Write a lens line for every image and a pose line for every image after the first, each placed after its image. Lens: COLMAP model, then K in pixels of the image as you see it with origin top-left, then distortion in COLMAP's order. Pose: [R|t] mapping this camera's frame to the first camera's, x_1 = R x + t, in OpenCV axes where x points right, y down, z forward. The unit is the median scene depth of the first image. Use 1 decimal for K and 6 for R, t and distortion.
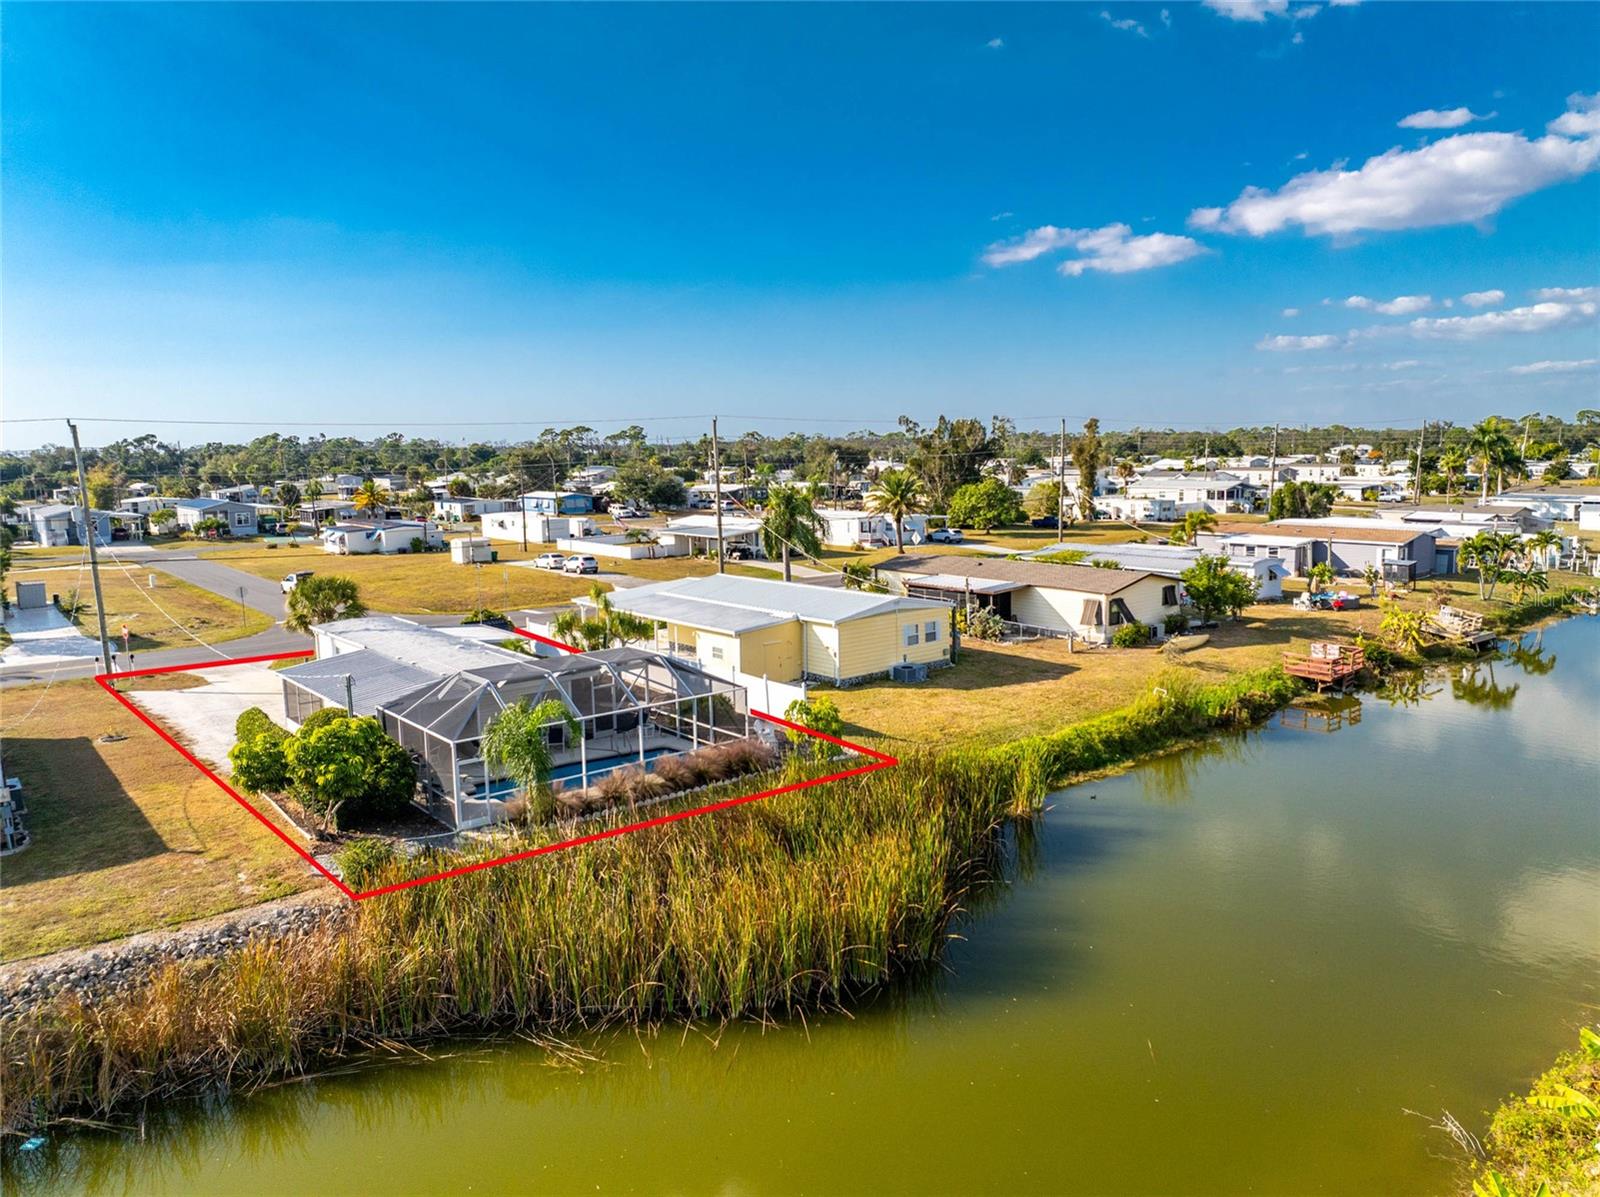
lens RADIAL K [[1112.3, 0, 804.5], [0, 1112.3, 662.0], [0, 0, 1]] dist [-0.005787, -0.033005]
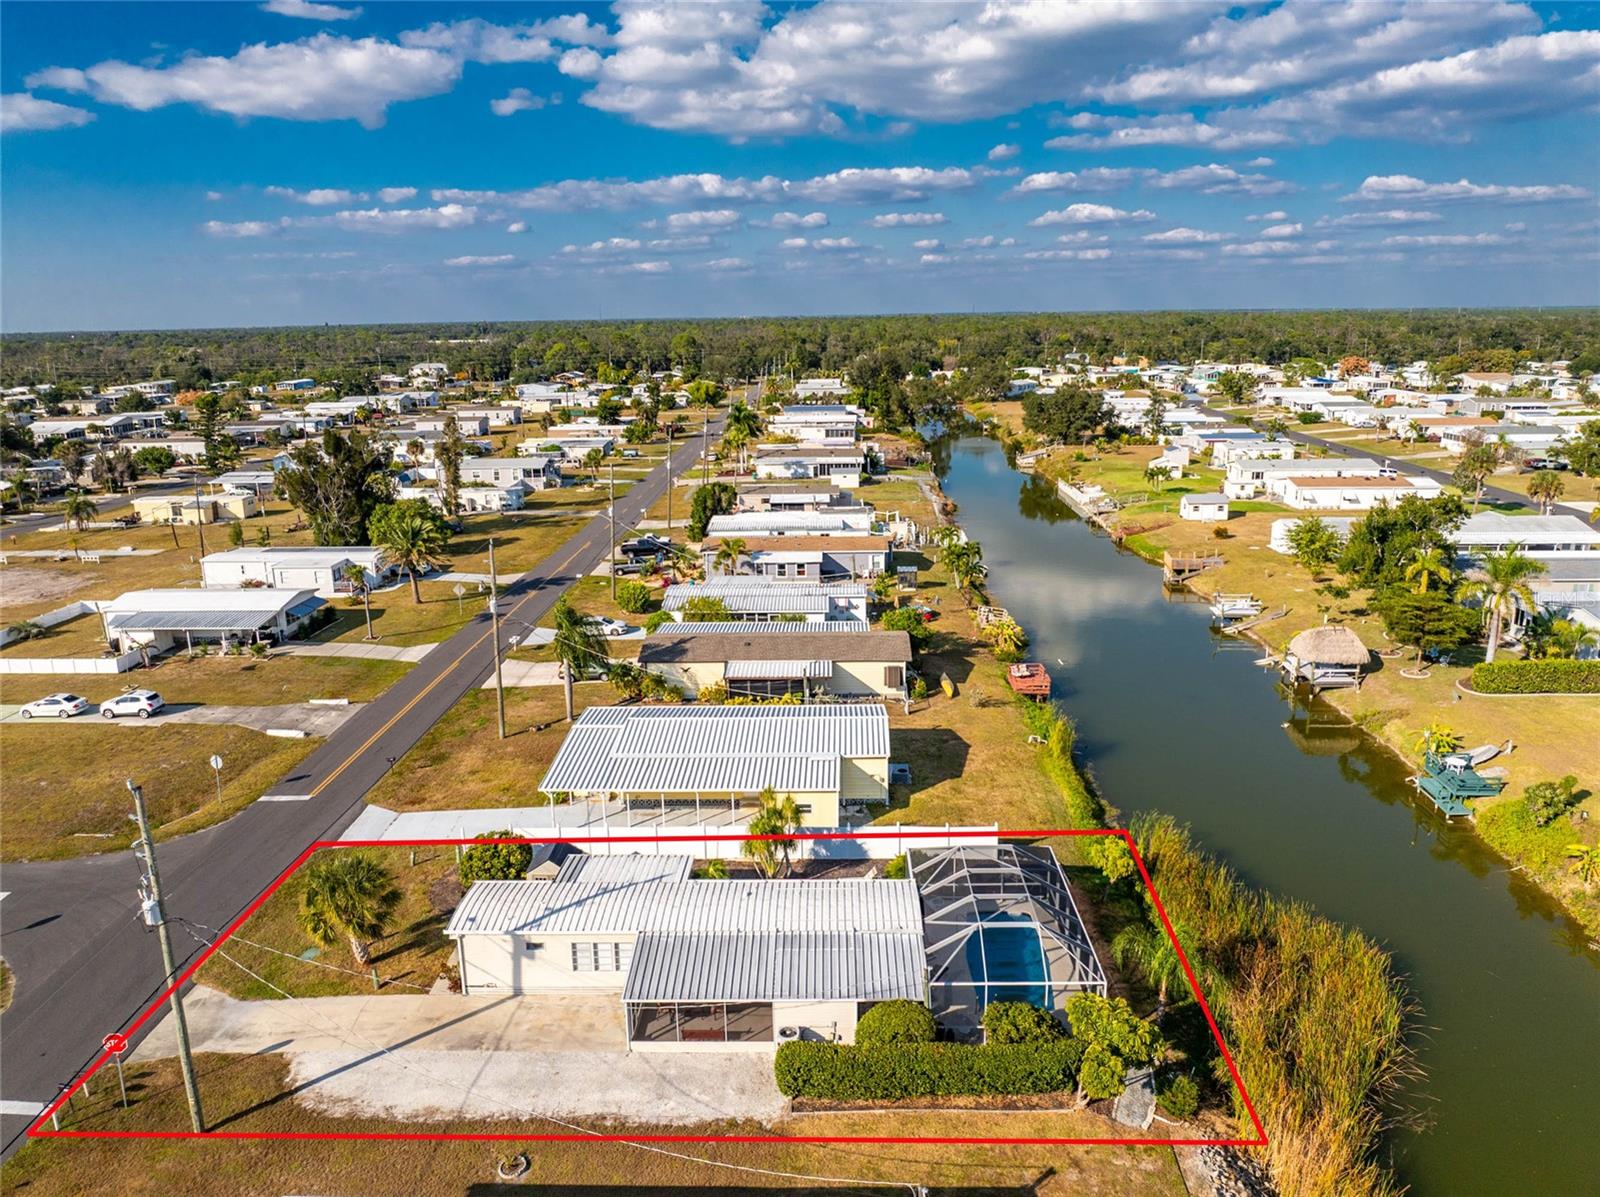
lens RADIAL K [[1116.1, 0, 800.0], [0, 1116.1, 598.5], [0, 0, 1]] dist [-0.029698, -0.000866]
pose [[0.660033, -0.178451, 0.729734, -0.496248], [0.149526, 0.983148, 0.105178, -0.192460], [-0.736206, 0.039693, 0.675593, 0.142422]]
